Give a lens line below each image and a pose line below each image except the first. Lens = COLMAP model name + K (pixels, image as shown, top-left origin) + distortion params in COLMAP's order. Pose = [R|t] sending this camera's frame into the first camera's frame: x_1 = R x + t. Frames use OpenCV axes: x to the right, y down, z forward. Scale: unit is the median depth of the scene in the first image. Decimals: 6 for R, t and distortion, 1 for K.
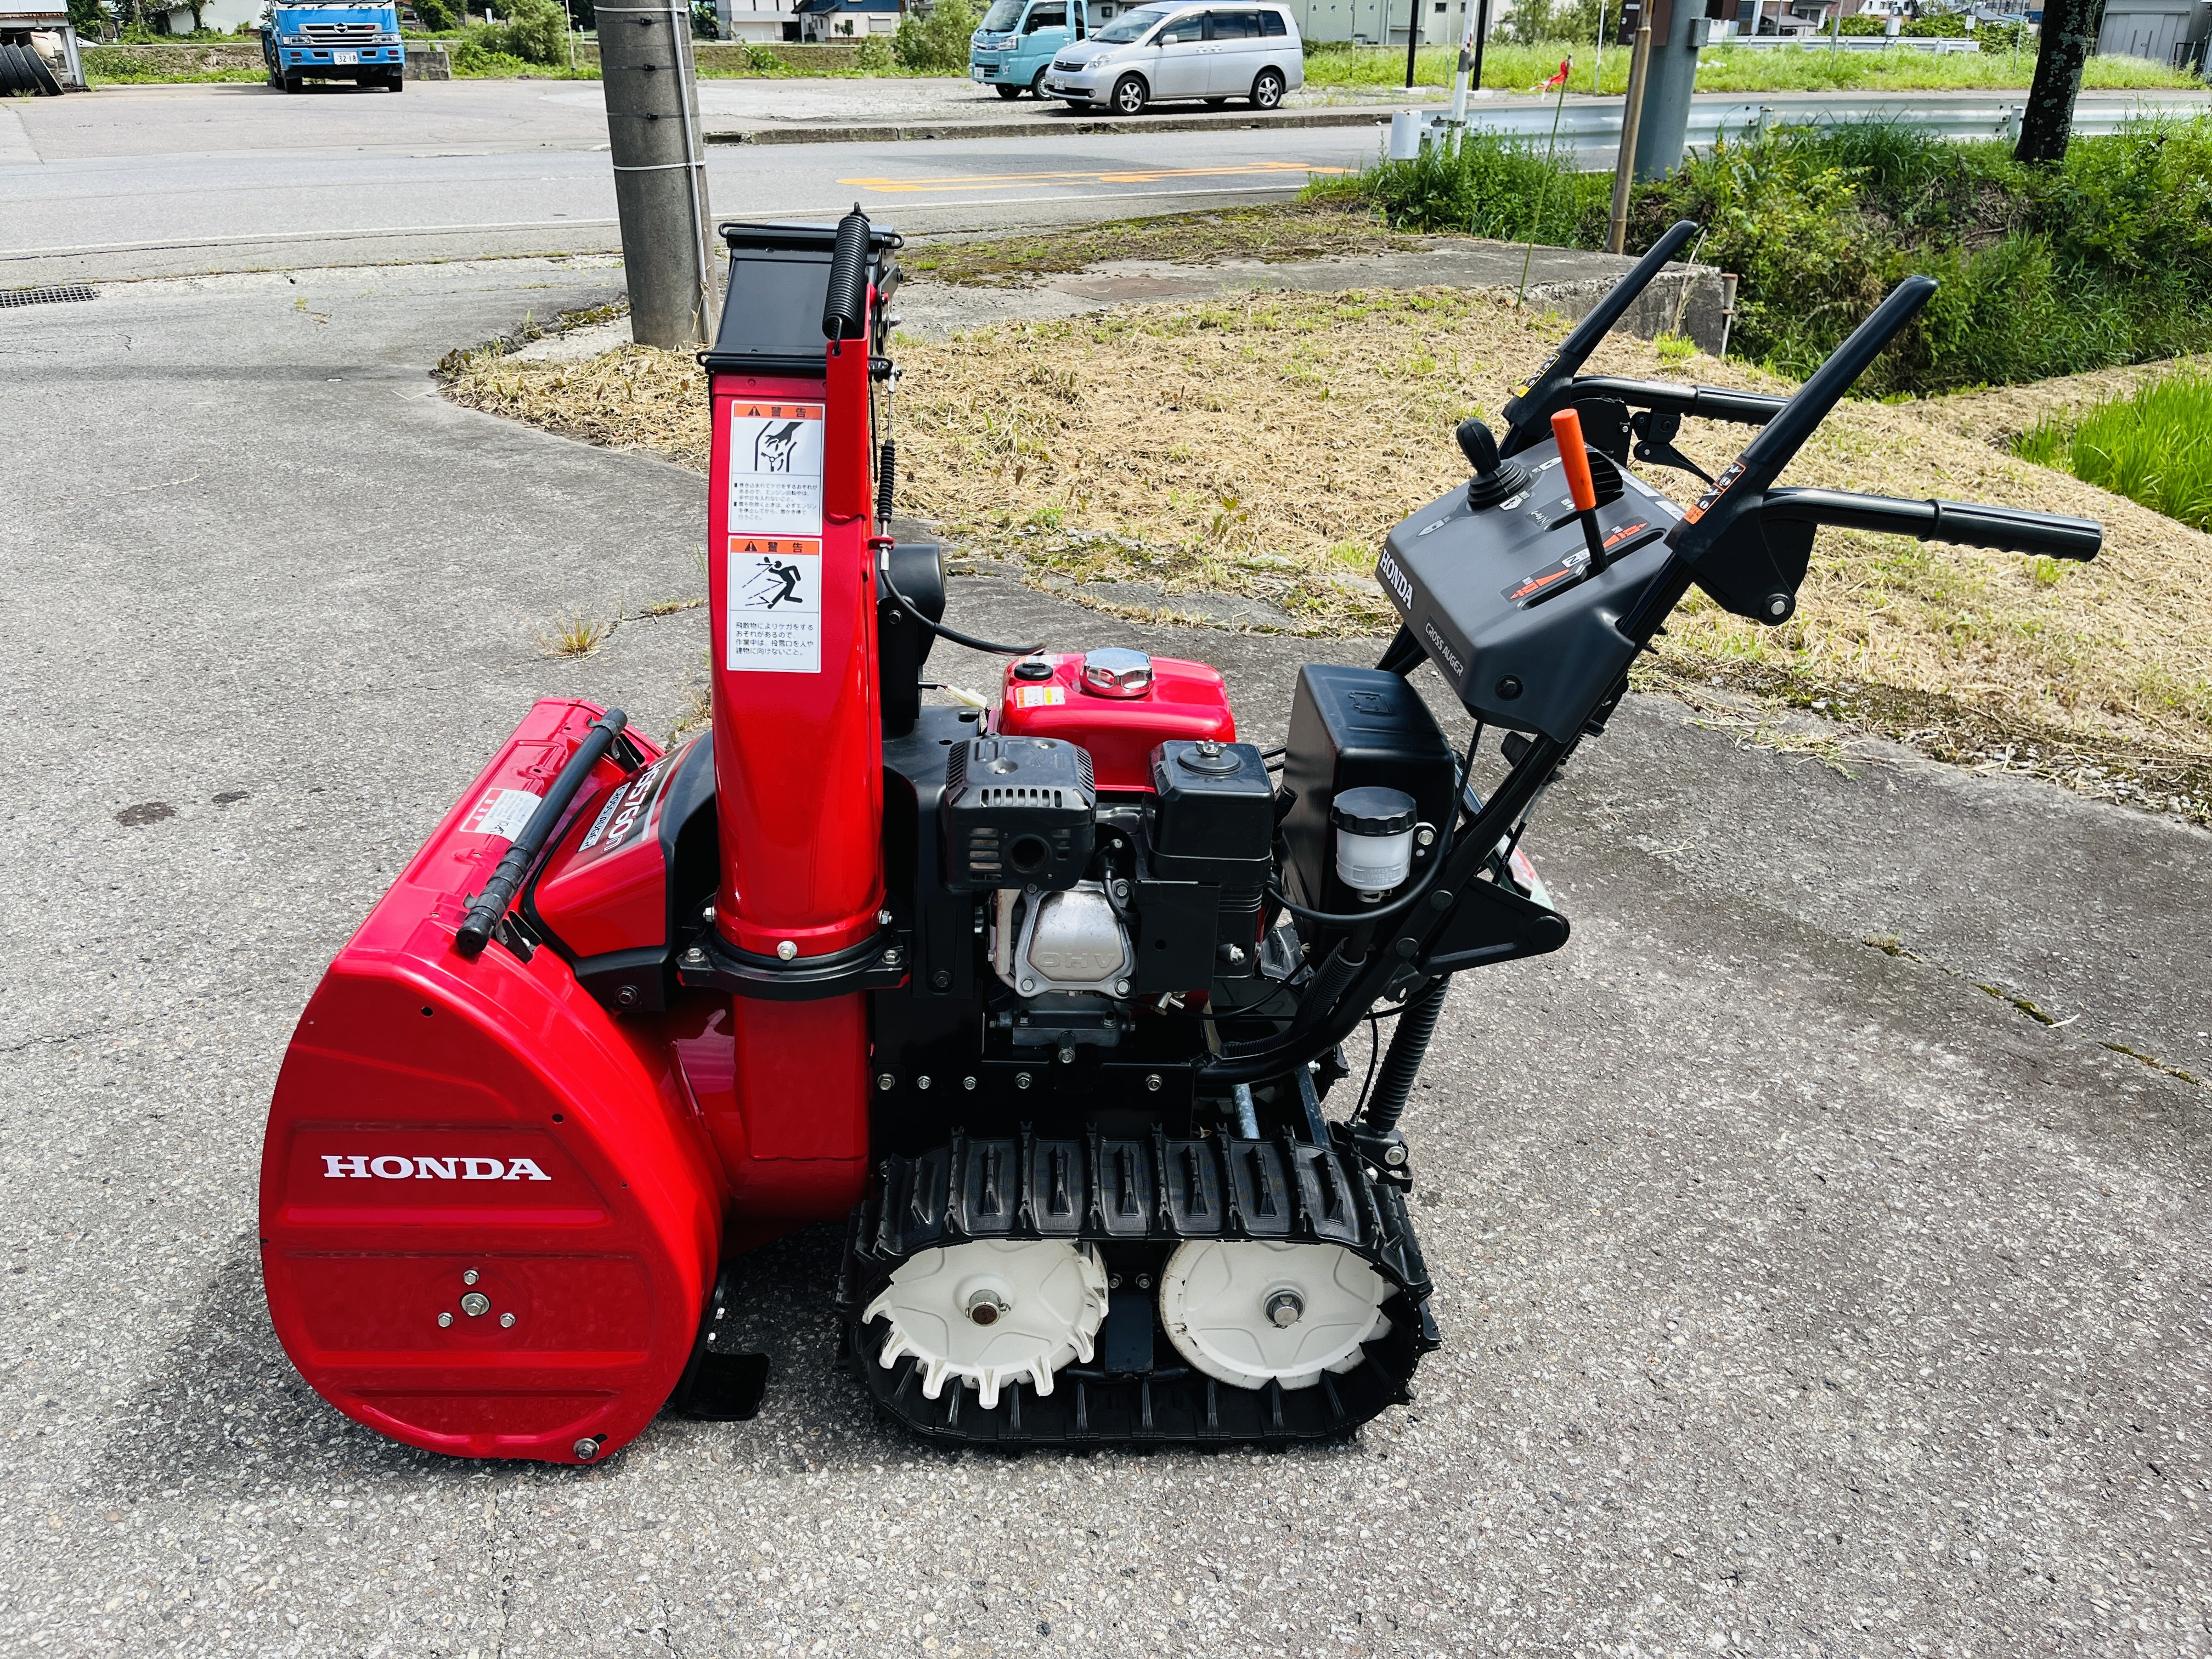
lens RADIAL K [[1679.9, 0, 1089.9], [0, 1679.9, 819.0], [0, 0, 1]] dist [0.074118, -0.115175]
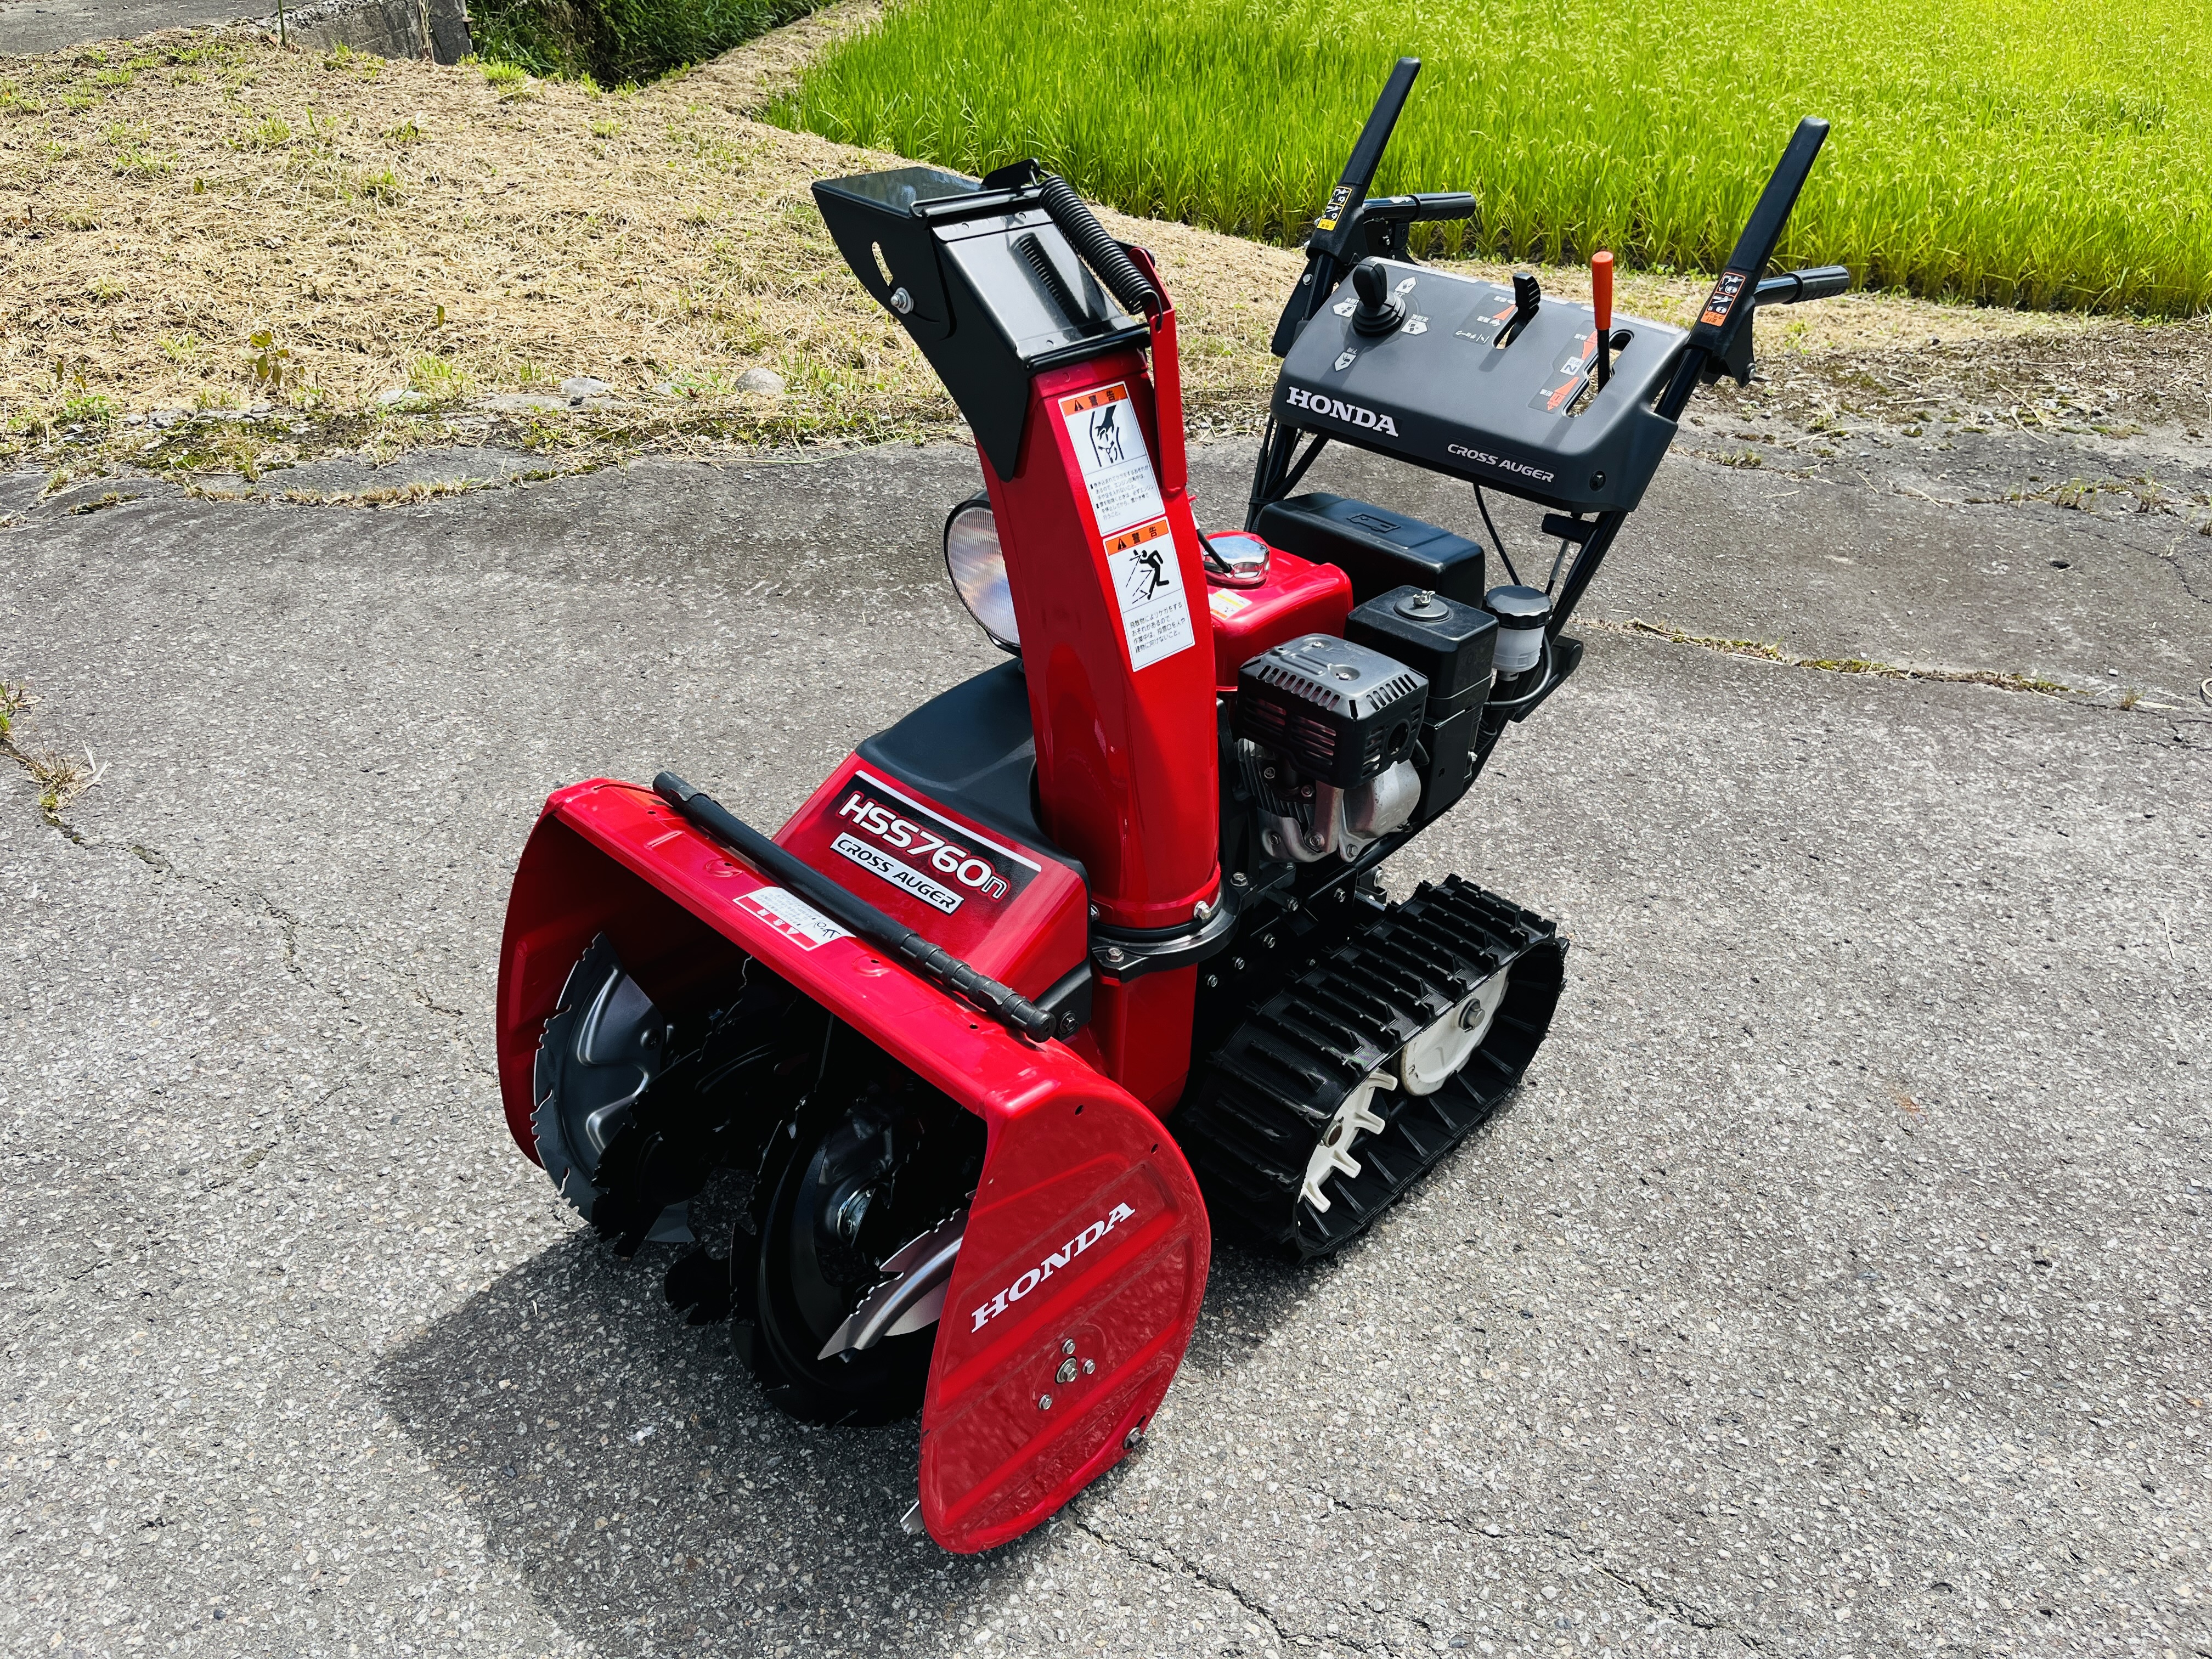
lens RADIAL K [[1679.9, 0, 1109.2], [0, 1679.9, 829.4], [0, 0, 1]] dist [0.074118, -0.115175]
pose [[0.707566, -0.384144, 0.593114, -0.750636], [0.277665, 0.922964, 0.266533, -0.239902], [-0.649809, -0.023902, 0.759721, 0.230072]]
